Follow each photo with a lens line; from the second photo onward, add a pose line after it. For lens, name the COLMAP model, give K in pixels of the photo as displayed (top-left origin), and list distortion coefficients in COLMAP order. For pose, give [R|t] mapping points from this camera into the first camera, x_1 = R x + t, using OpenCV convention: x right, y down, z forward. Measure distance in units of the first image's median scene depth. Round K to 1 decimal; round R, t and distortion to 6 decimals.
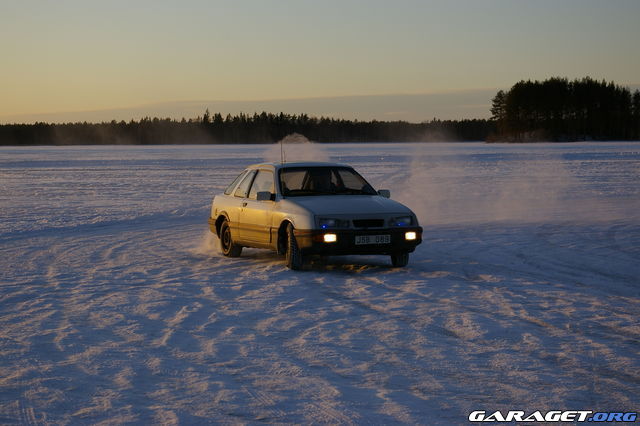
lens RADIAL K [[1512.3, 0, 319.9], [0, 1512.3, 213.2], [0, 0, 1]] dist [-0.003581, 0.000000]
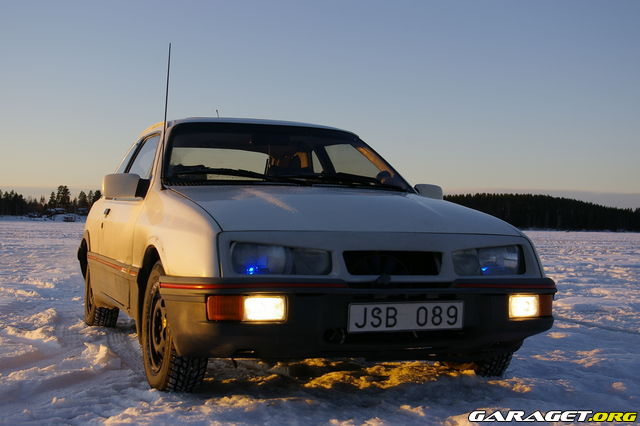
lens RADIAL K [[955.4, 0, 320.1], [0, 955.4, 211.9], [0, 0, 1]] dist [0.246619, 0.000000]
pose [[0.999072, 0.025628, -0.034621, 0.023117], [-0.027298, 0.998442, -0.048666, 0.006116], [0.033319, 0.049566, 0.998215, 0.791668]]
